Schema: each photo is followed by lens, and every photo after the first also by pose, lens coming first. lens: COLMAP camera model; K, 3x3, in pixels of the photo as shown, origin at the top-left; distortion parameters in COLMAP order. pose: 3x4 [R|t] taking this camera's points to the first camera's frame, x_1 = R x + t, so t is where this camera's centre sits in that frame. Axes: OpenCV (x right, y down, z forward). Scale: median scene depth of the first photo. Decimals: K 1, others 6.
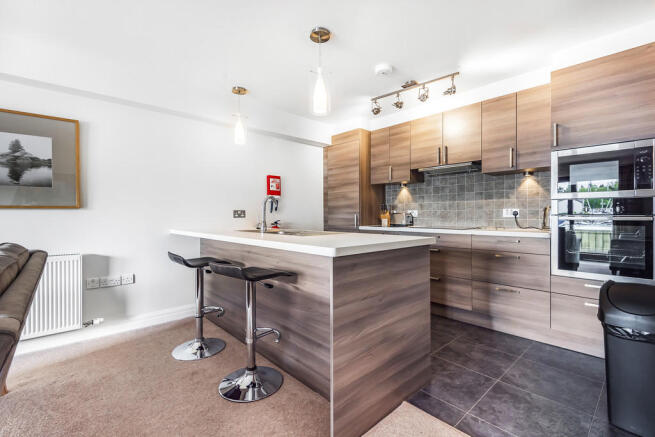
lens RADIAL K [[298.8, 0, 326.0], [0, 298.8, 216.9], [0, 0, 1]] dist [0.018870, -0.002532]
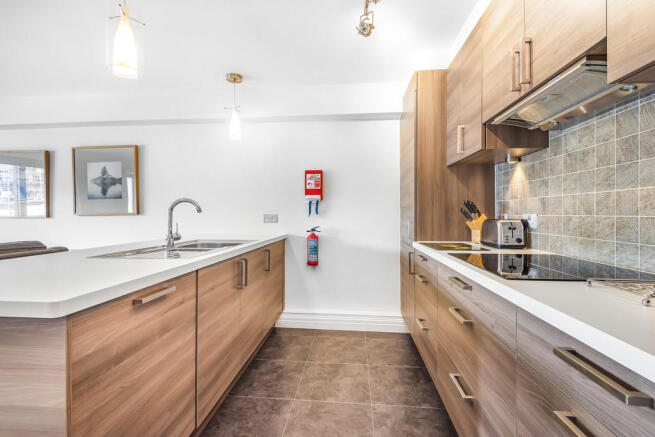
lens RADIAL K [[298.8, 0, 325.8], [0, 298.8, 216.4], [0, 0, 1]] dist [0.018870, -0.002532]
pose [[0.673797, 0.007108, -0.738882, 0.458732], [-0.004395, 0.999975, 0.005611, -0.020700], [0.738903, -0.000533, 0.673811, 0.516895]]
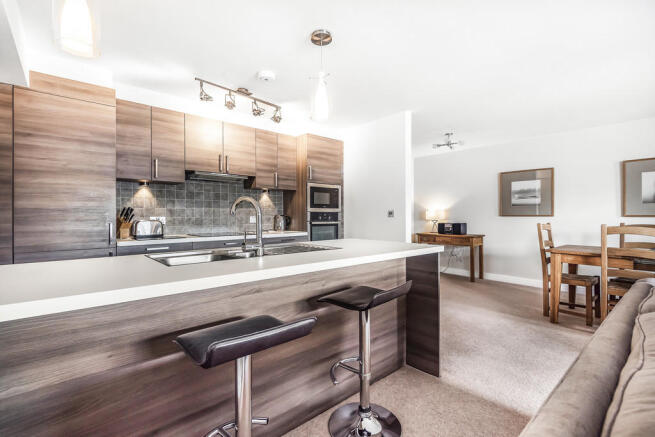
lens RADIAL K [[298.8, 0, 328.8], [0, 298.8, 214.9], [0, 0, 1]] dist [0.018870, -0.002532]
pose [[0.004114, 0.005452, 0.999977, -0.580850], [0.008104, 0.999952, -0.005485, -0.019942], [-0.999959, 0.008127, 0.004069, 0.584341]]
